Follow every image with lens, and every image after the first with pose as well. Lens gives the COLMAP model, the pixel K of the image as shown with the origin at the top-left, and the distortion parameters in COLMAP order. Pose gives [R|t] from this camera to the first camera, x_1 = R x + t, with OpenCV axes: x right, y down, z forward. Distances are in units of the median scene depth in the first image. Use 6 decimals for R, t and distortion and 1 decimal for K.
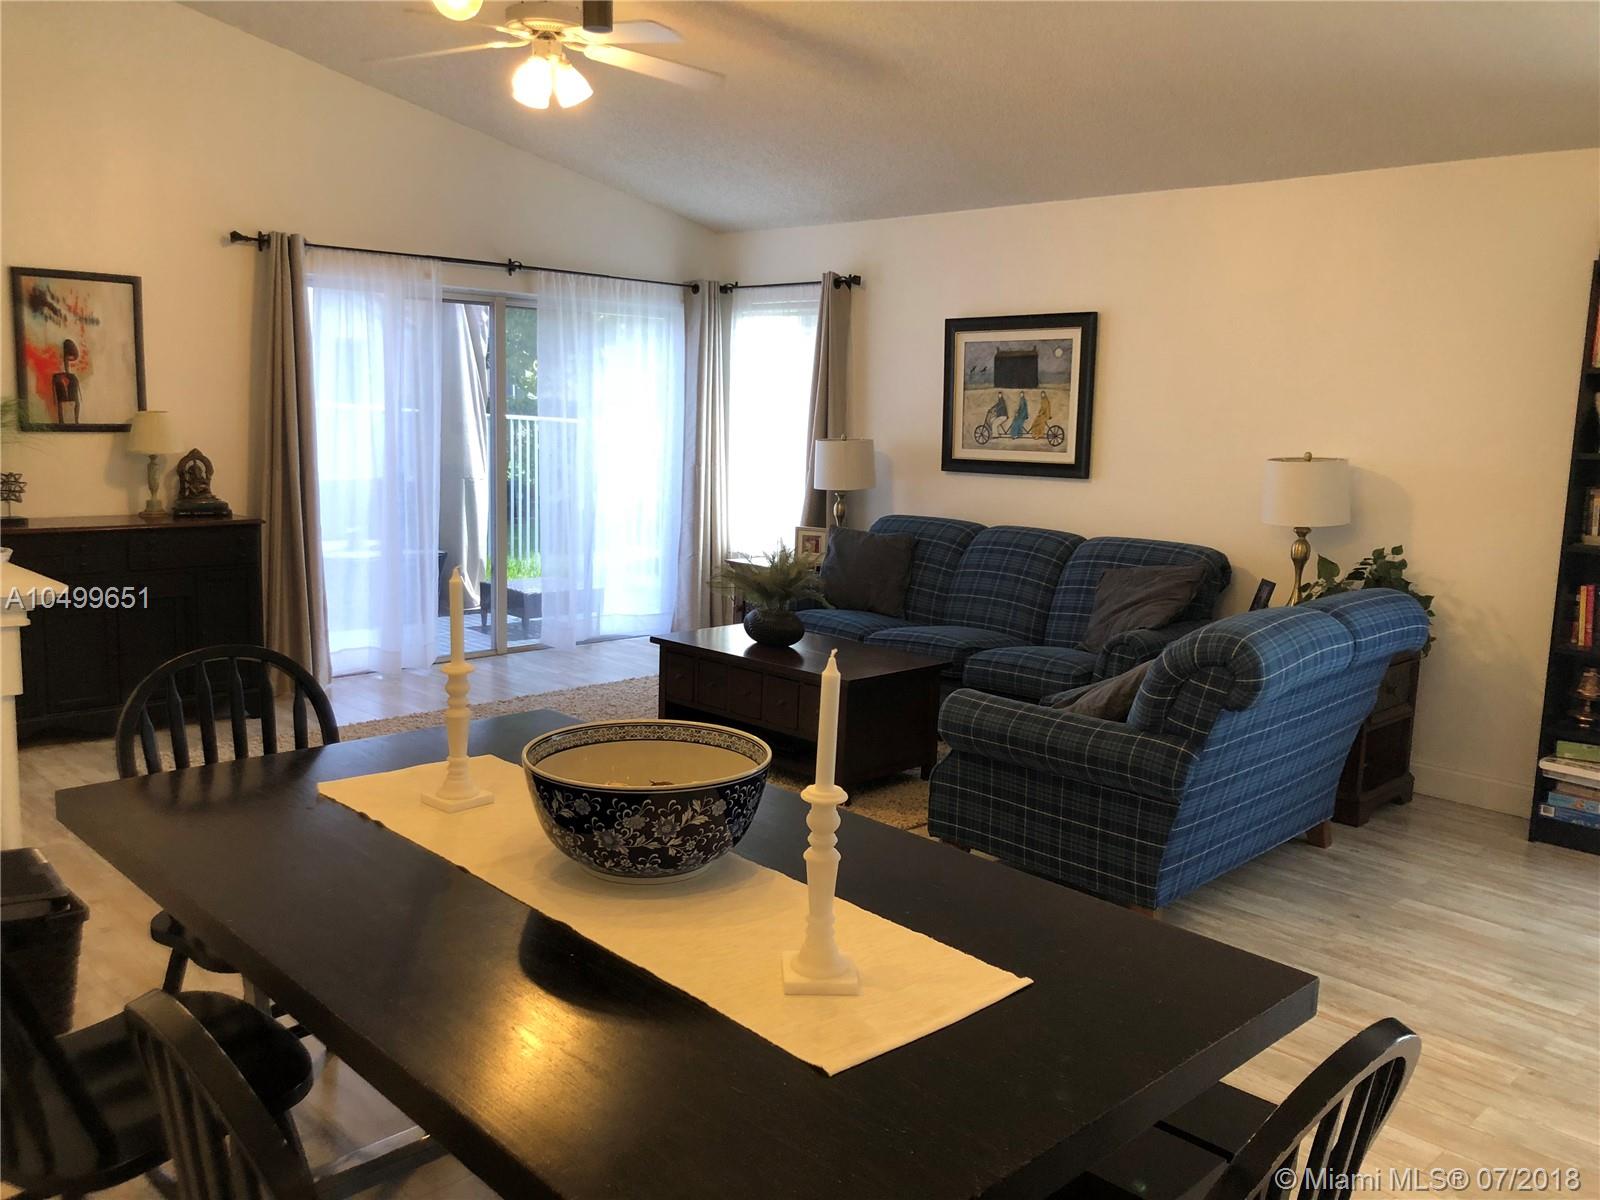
lens RADIAL K [[1304.3, 0, 791.0], [0, 1304.3, 593.3], [0, 0, 1]] dist [0.039757, -0.057059]
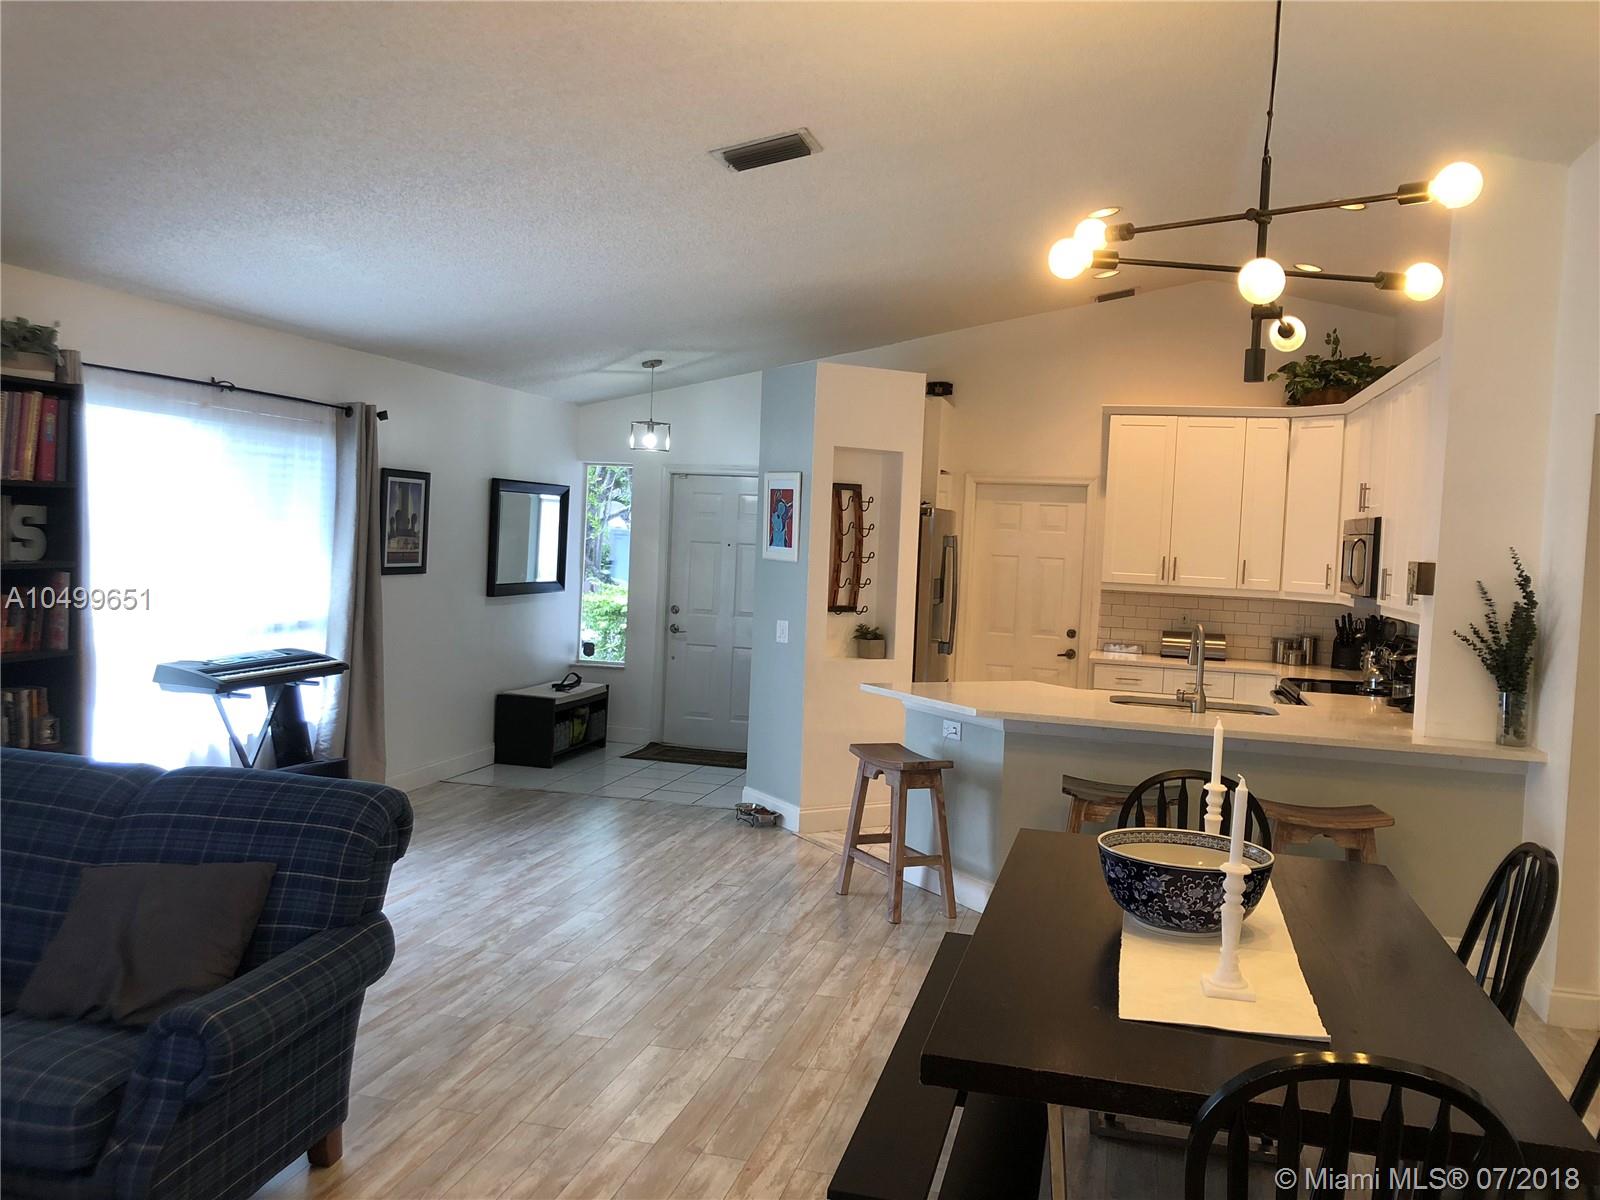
lens RADIAL K [[1304.3, 0, 792.7], [0, 1304.3, 588.9], [0, 0, 1]] dist [0.039757, -0.057059]
pose [[-0.516027, -0.094845, 0.851305, -0.389388], [0.065905, 0.986509, 0.149857, -0.146574], [-0.854033, 0.133436, -0.502814, 0.741188]]
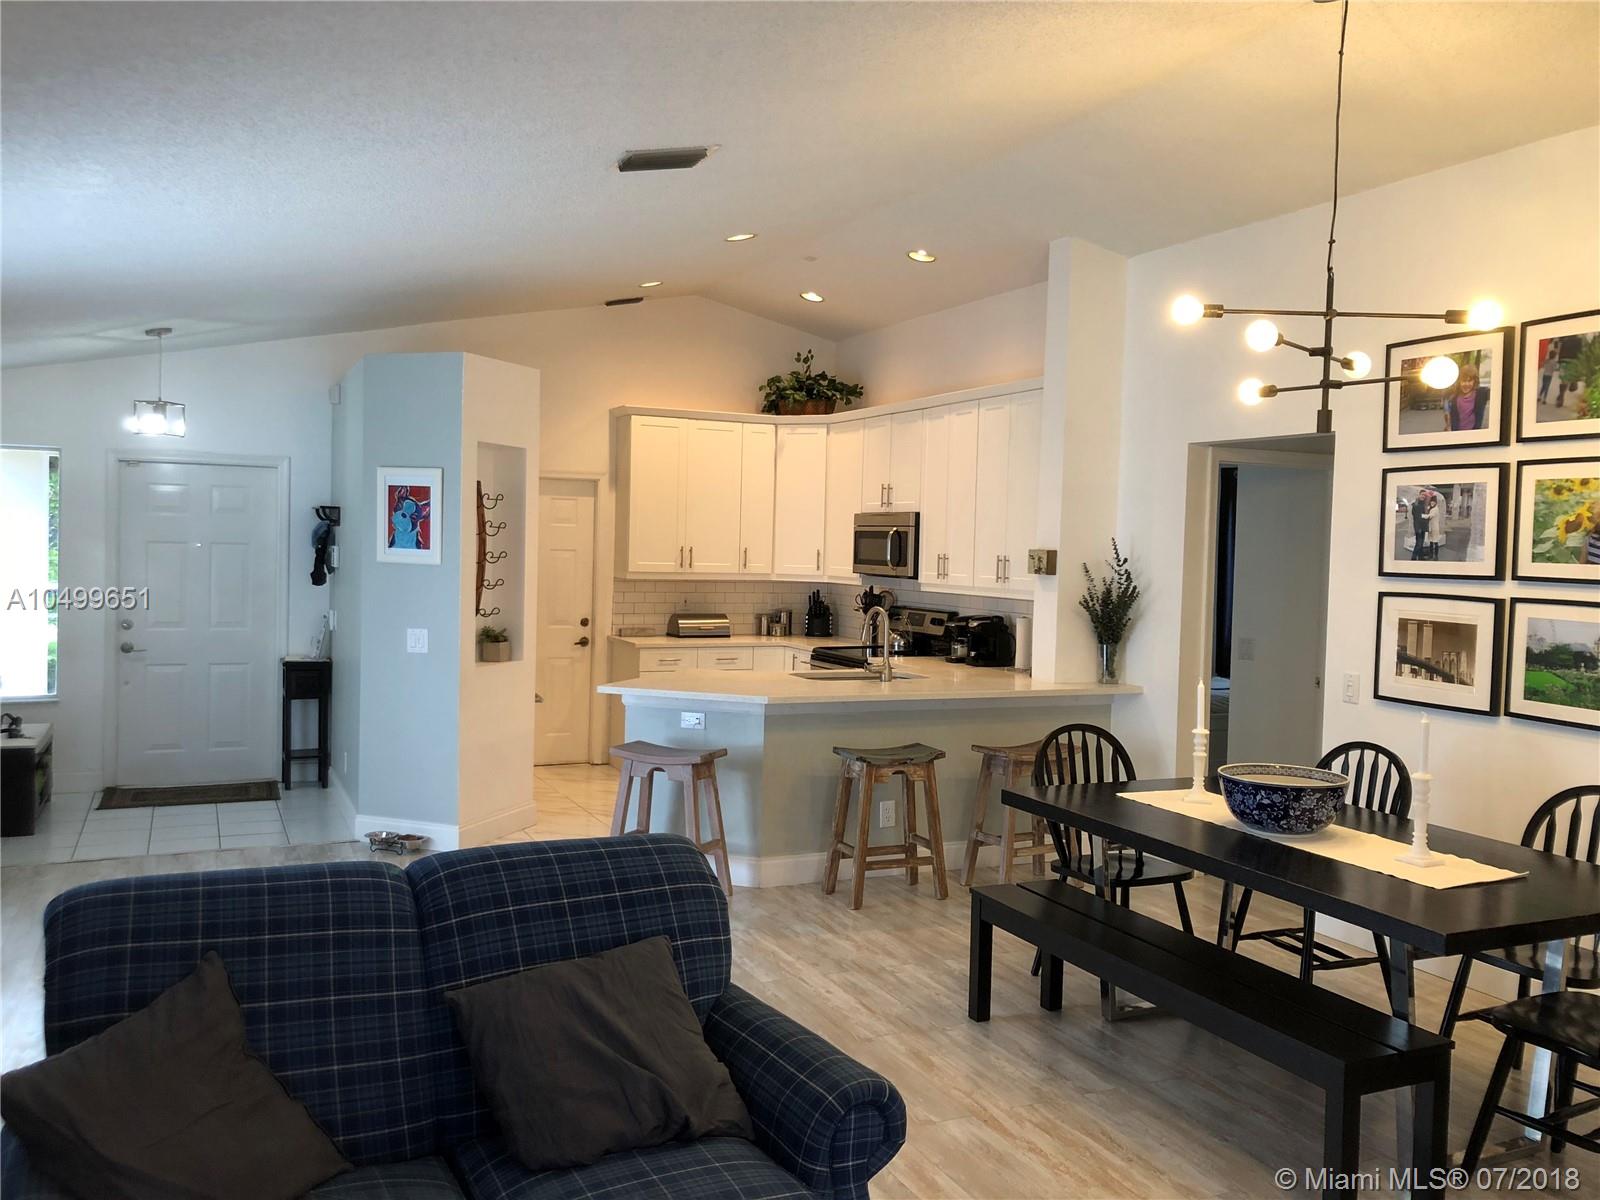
lens RADIAL K [[1304.3, 0, 796.2], [0, 1304.3, 577.0], [0, 0, 1]] dist [0.039757, -0.057059]
pose [[-0.942437, -0.067132, 0.327576, -0.012510], [-0.007743, 0.983758, 0.179331, -0.186510], [-0.334294, 0.166472, -0.927650, 1.088482]]
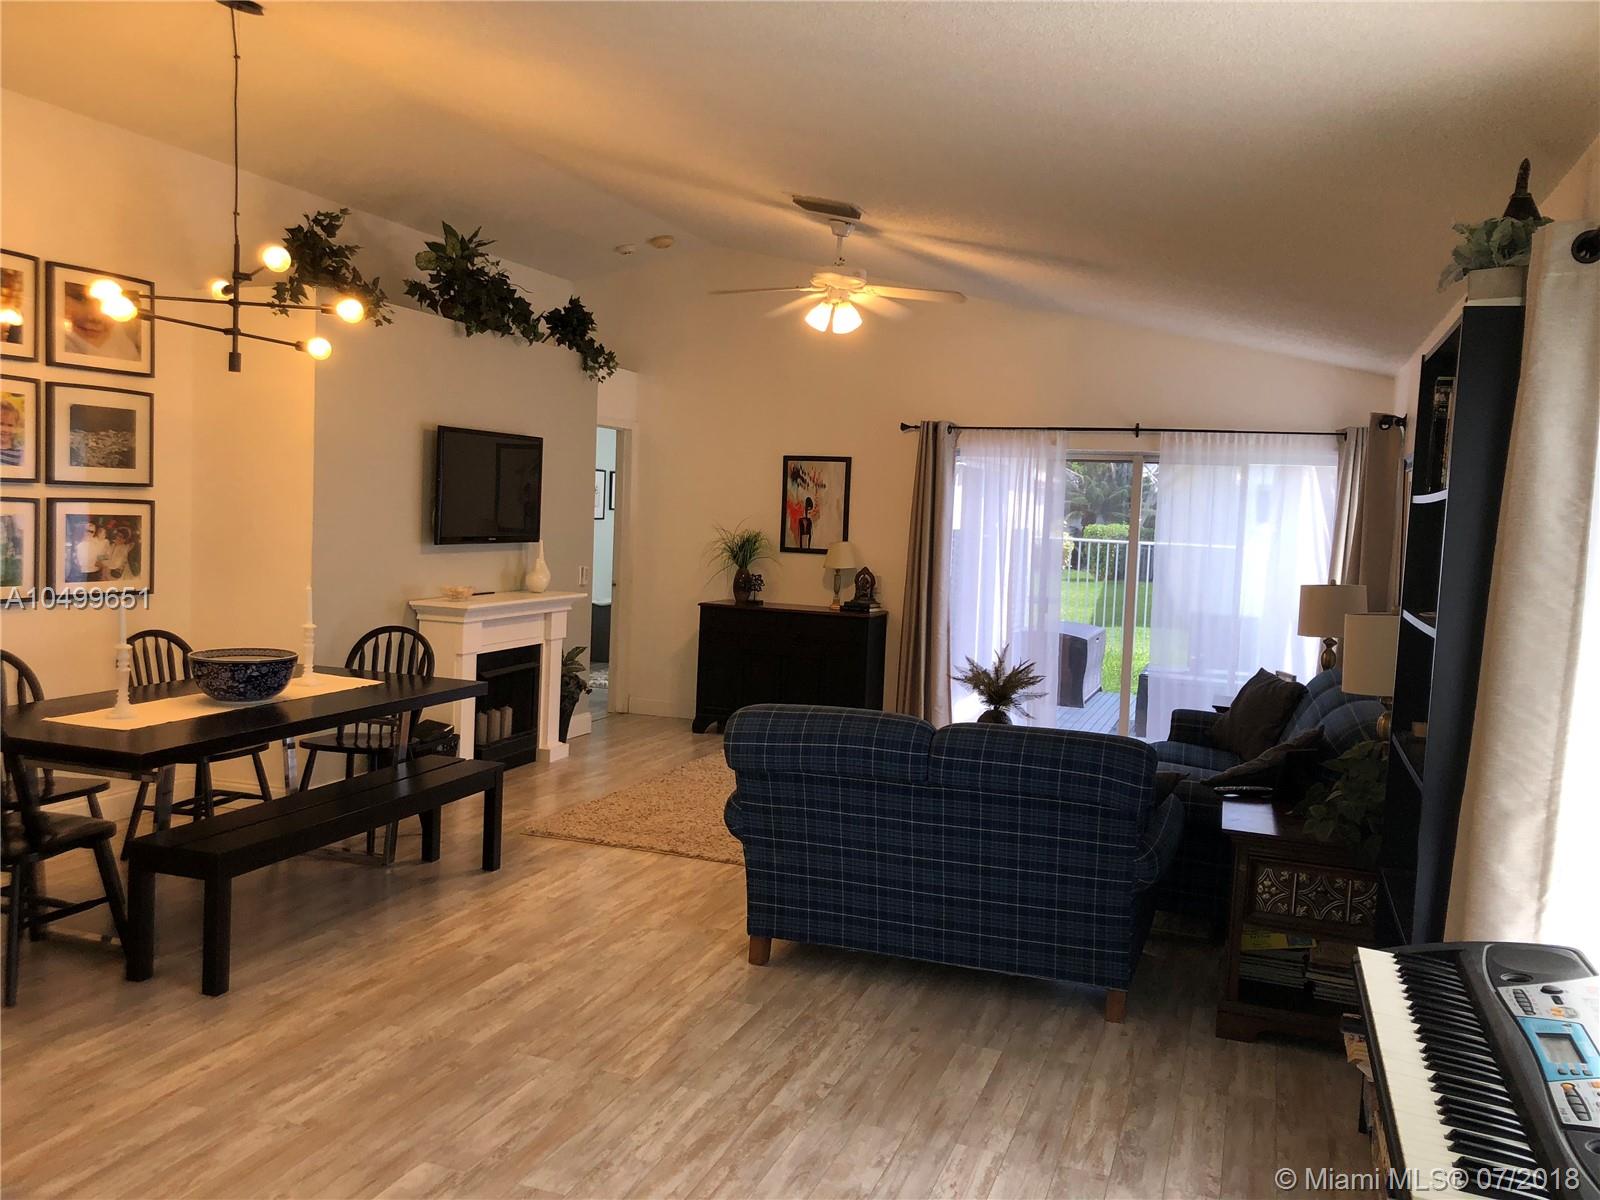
lens RADIAL K [[1304.3, 0, 798.6], [0, 1304.3, 570.8], [0, 0, 1]] dist [0.039757, -0.057059]
pose [[0.438588, 0.031764, -0.898127, 0.898881], [-0.160052, 0.986159, -0.043282, -0.030712], [0.884321, 0.162730, 0.437601, 0.294622]]
